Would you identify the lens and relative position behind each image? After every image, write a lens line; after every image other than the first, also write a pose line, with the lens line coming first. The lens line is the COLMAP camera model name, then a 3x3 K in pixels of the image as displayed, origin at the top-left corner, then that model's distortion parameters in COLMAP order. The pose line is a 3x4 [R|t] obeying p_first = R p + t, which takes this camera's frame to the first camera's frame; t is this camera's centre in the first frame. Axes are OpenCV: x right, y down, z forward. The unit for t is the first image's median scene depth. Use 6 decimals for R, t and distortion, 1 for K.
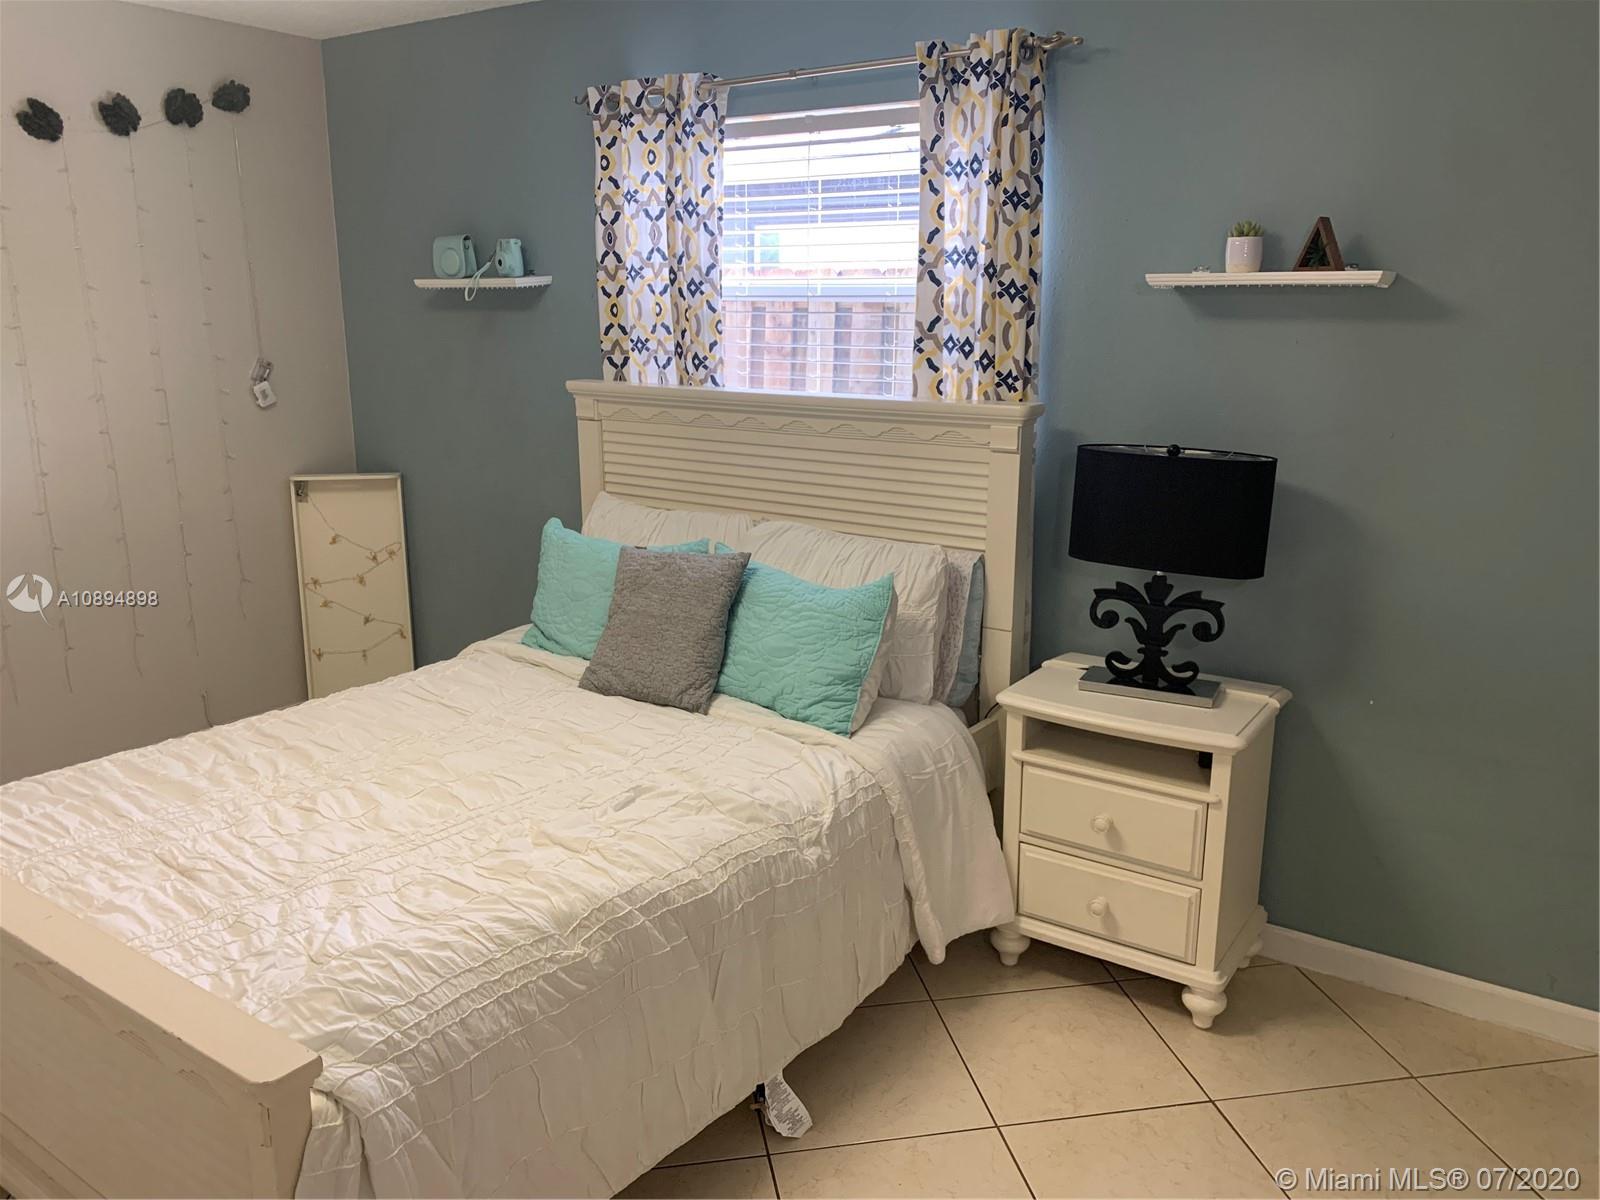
lens RADIAL K [[1249.8, 0, 711.8], [0, 1249.8, 601.3], [0, 0, 1]] dist [0.223003, -0.352357]
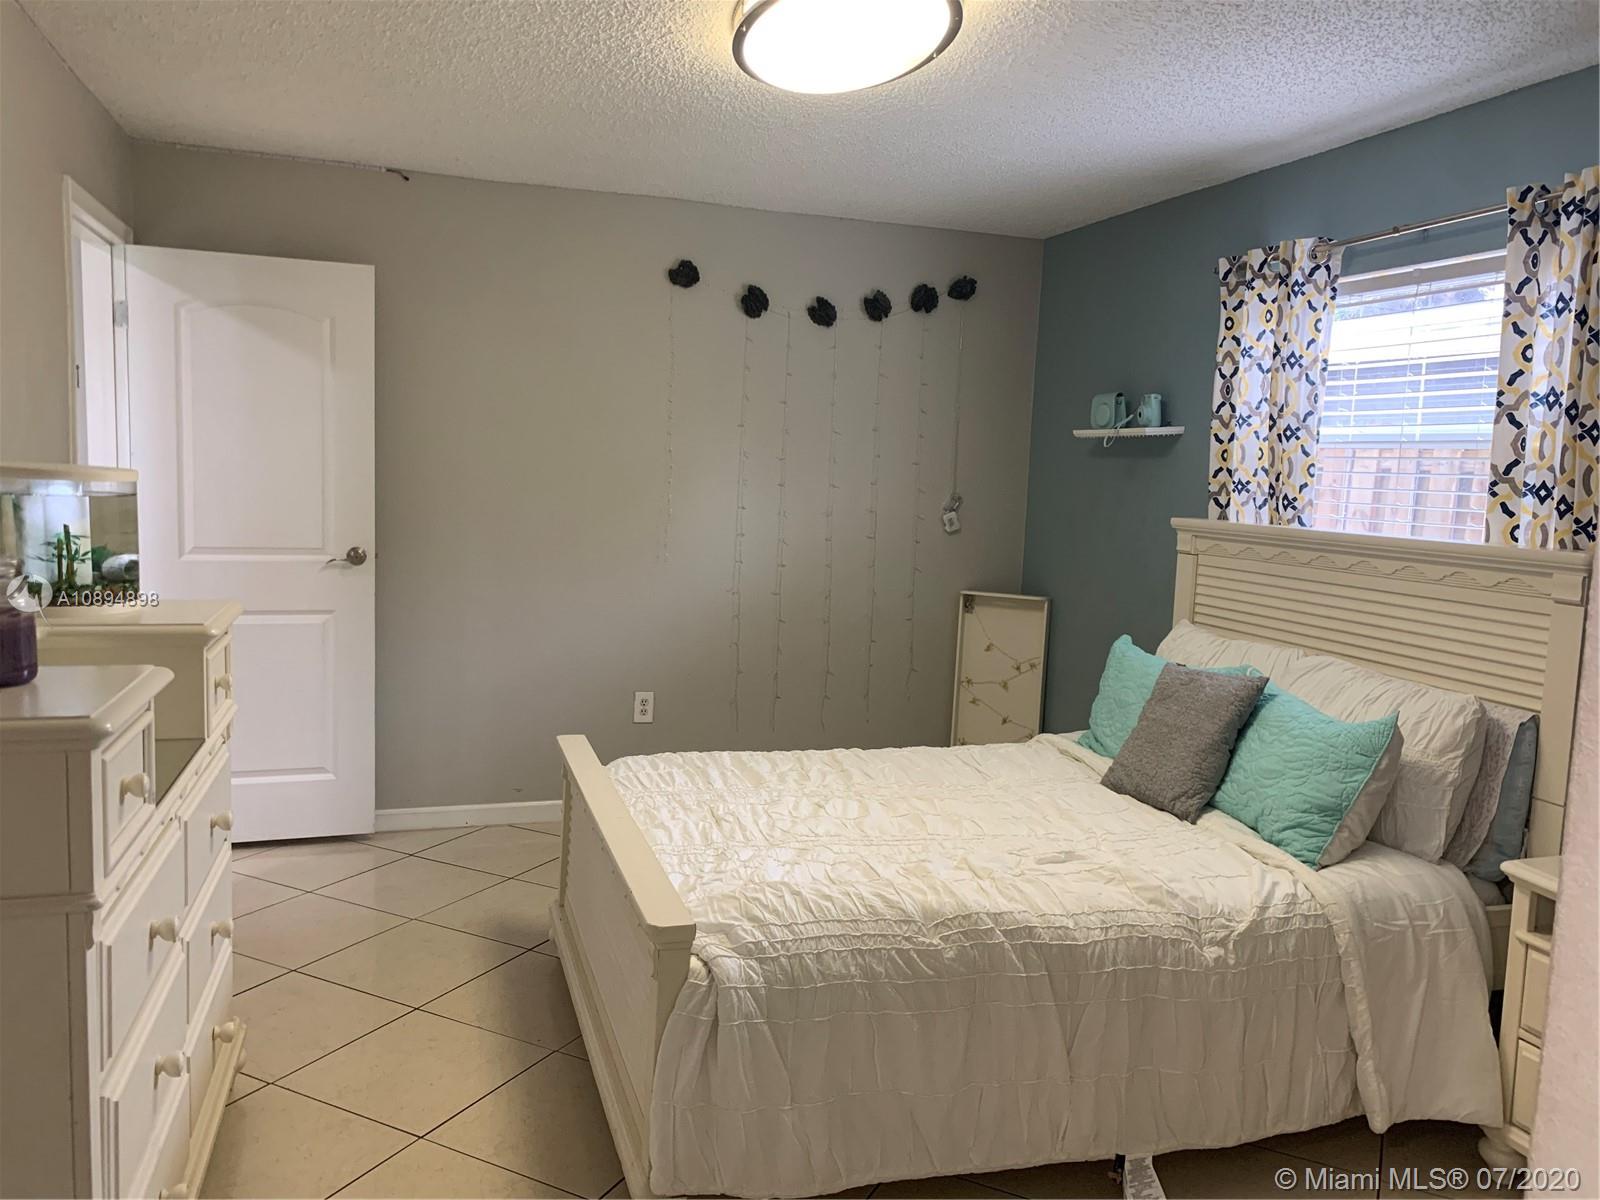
lens RADIAL K [[1231.0, 0, 800.0], [0, 1231.0, 600.0], [0, 0, 1]] dist [0.217586, -0.110536]
pose [[0.823231, 0.108647, -0.557213, 0.296062], [-0.188253, 0.978225, -0.087388, 0.063640], [0.535585, 0.176838, 0.825758, -0.066299]]
